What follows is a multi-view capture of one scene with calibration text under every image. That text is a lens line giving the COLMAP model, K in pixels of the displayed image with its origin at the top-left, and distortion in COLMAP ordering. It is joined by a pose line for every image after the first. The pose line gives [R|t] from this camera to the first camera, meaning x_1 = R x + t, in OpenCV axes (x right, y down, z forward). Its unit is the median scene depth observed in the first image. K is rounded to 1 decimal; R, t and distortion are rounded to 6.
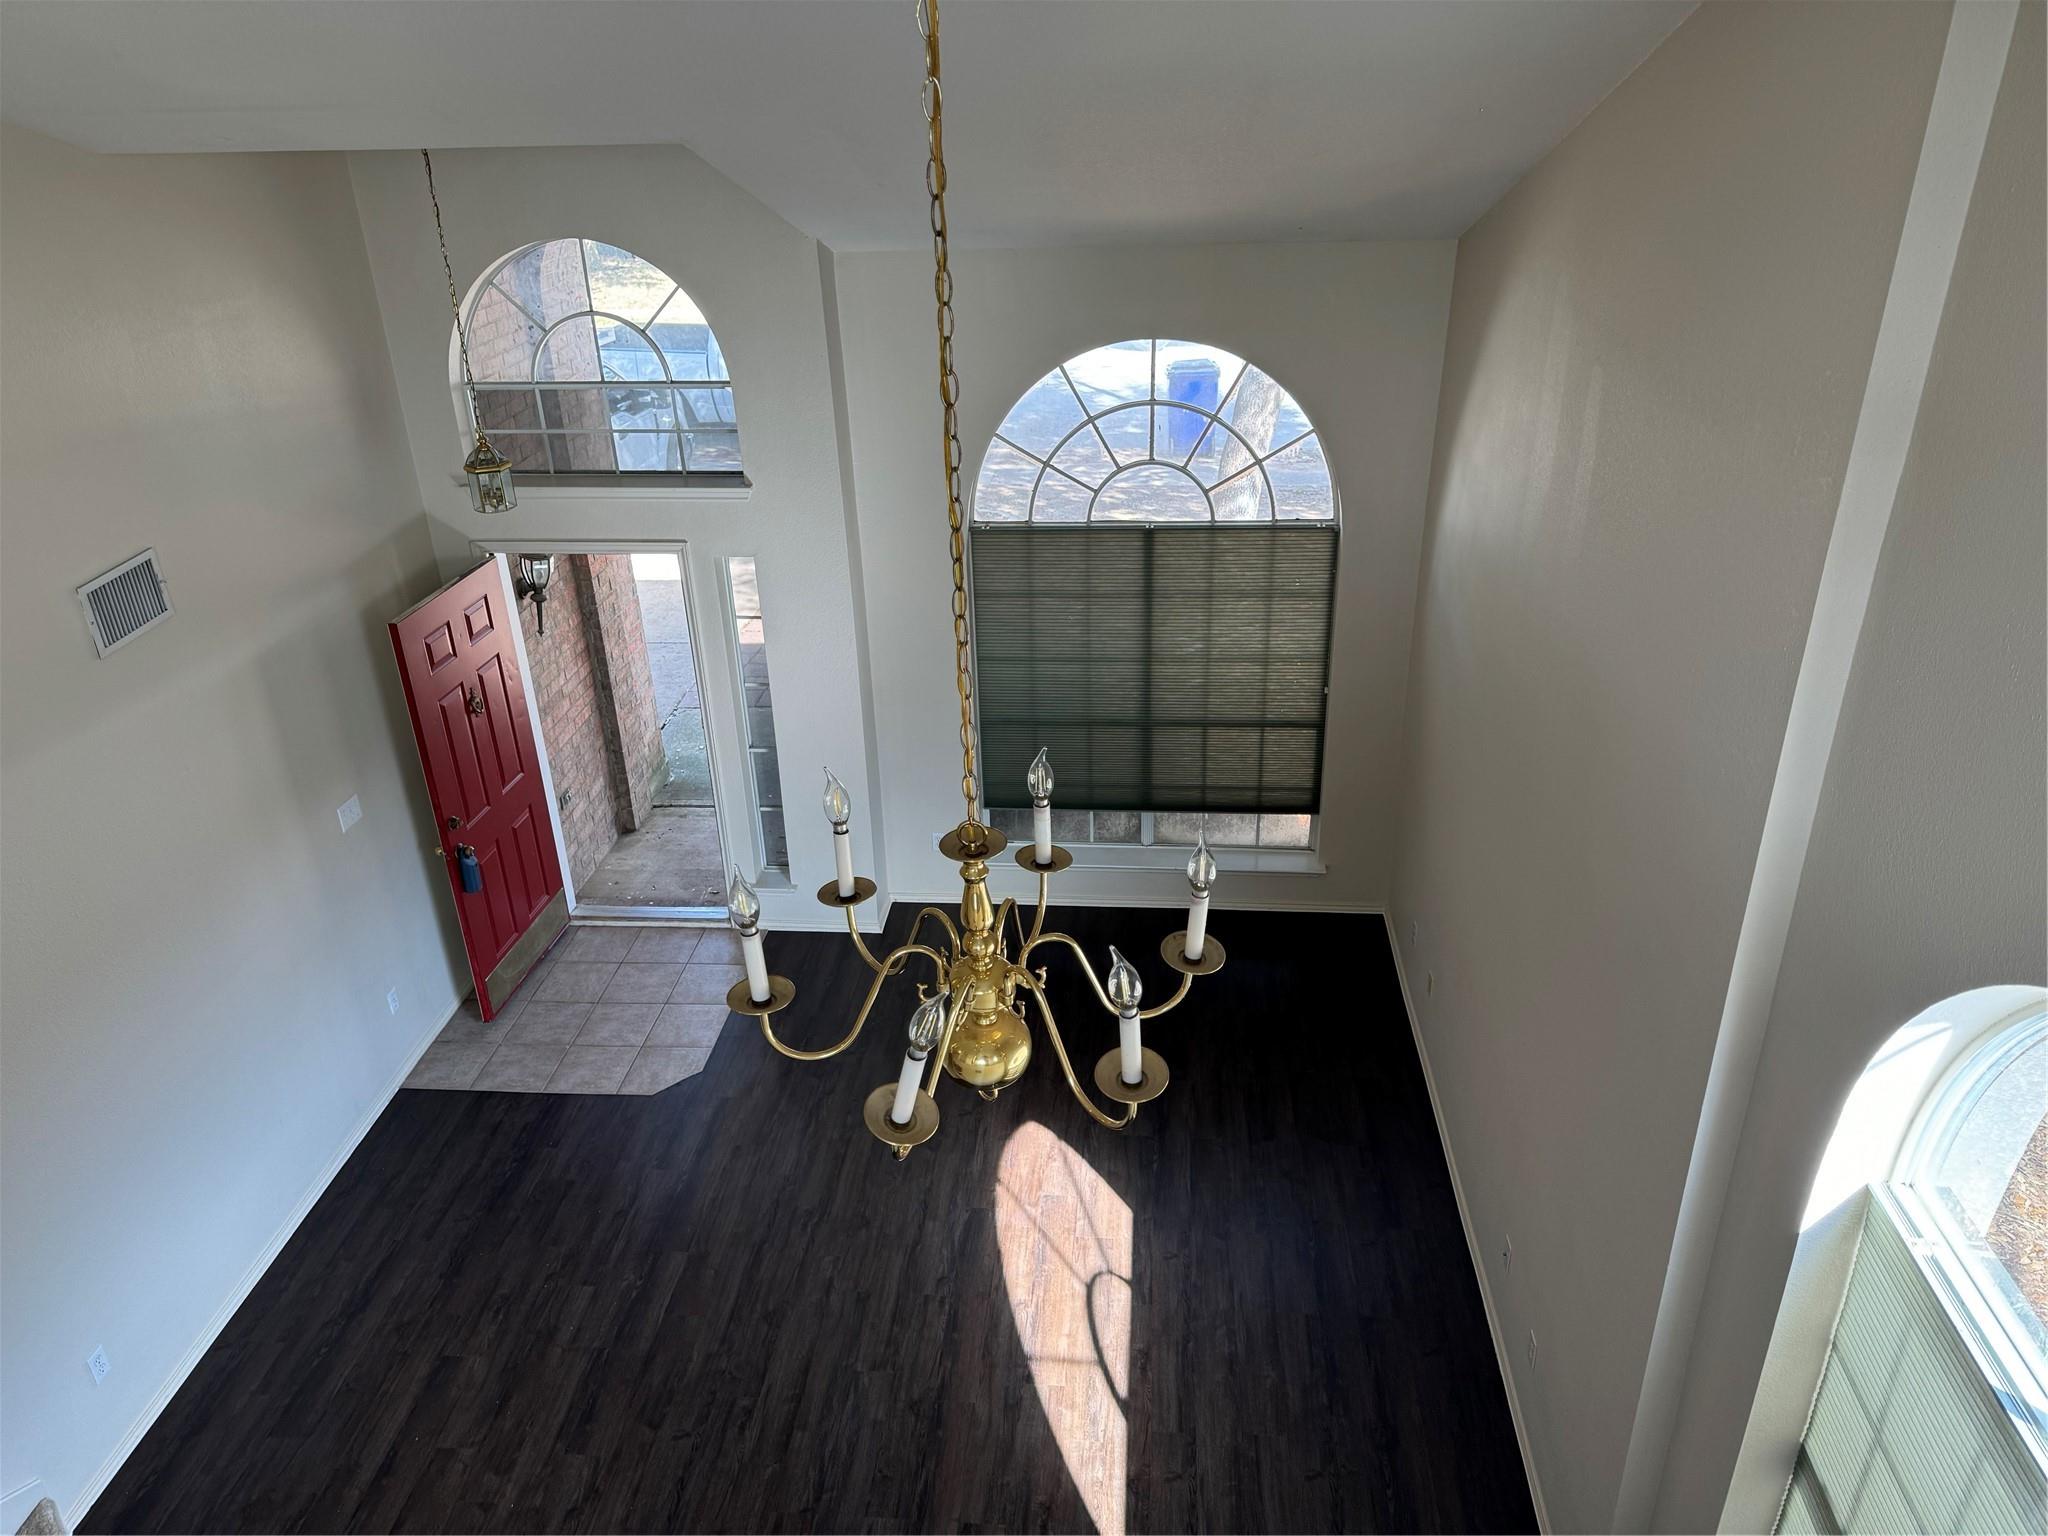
lens RADIAL K [[1426.2, 0, 1032.6], [0, 1426.2, 778.9], [0, 0, 1]] dist [0.039992, -0.000258]
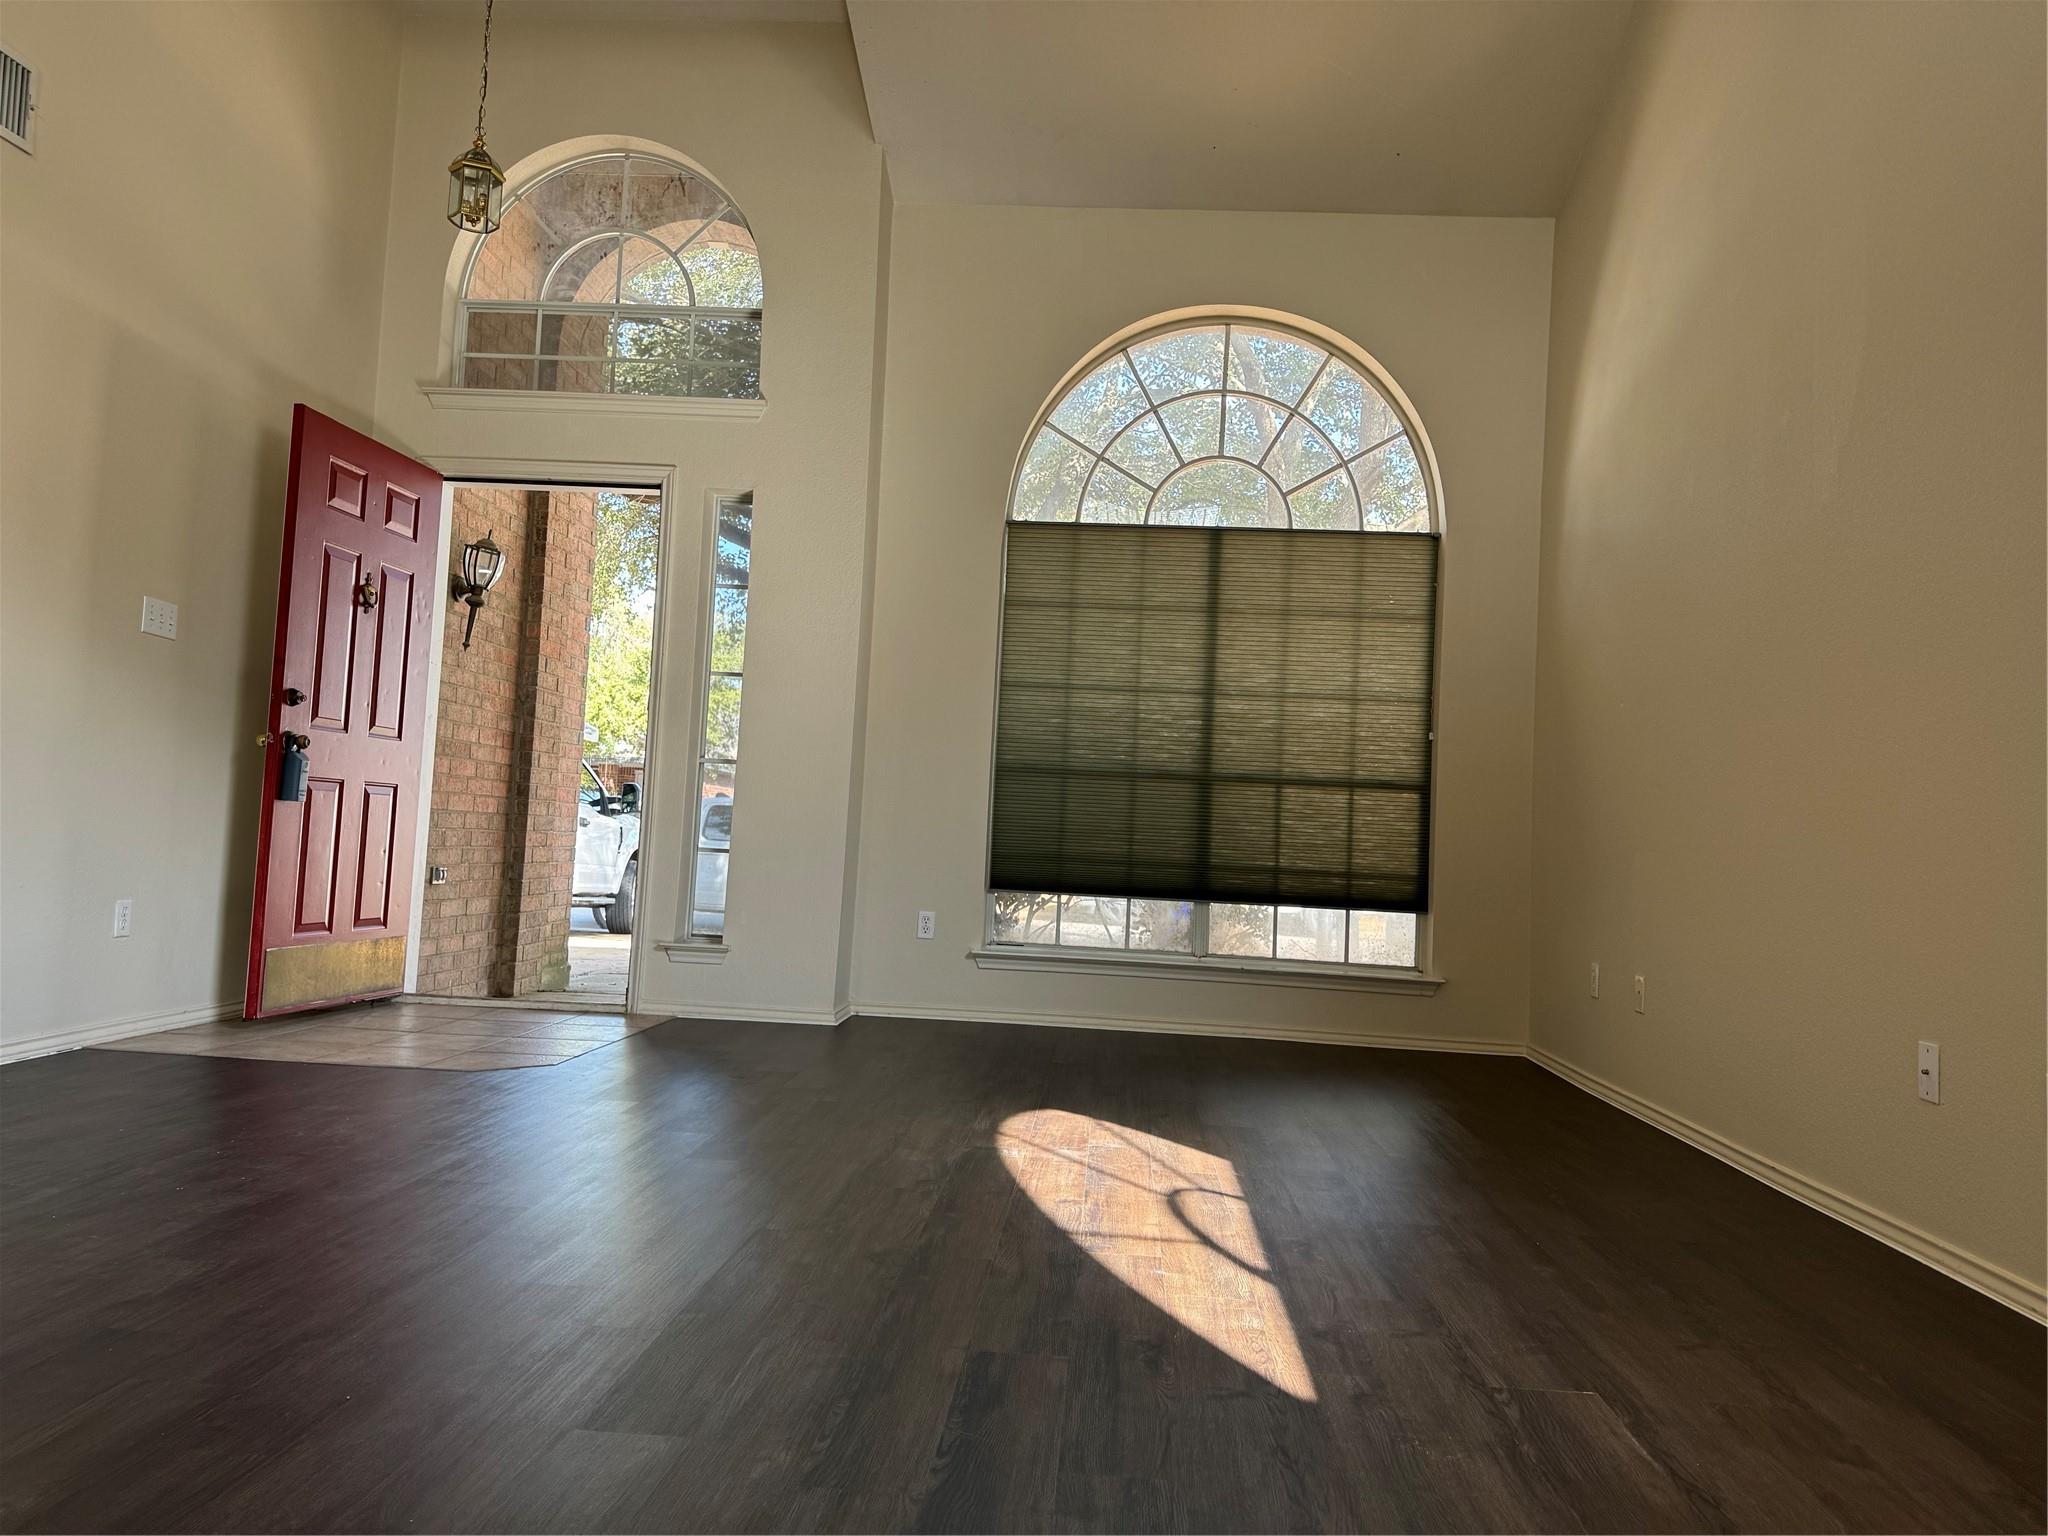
lens RADIAL K [[1432.2, 0, 1031.5], [0, 1432.2, 756.2], [0, 0, 1]] dist [0.116212, -0.166671]
pose [[0.996719, 0.078396, 0.020124, -0.035110], [-0.057335, 0.859383, -0.508107, 0.375582], [-0.057128, 0.505287, 0.861059, 0.317139]]
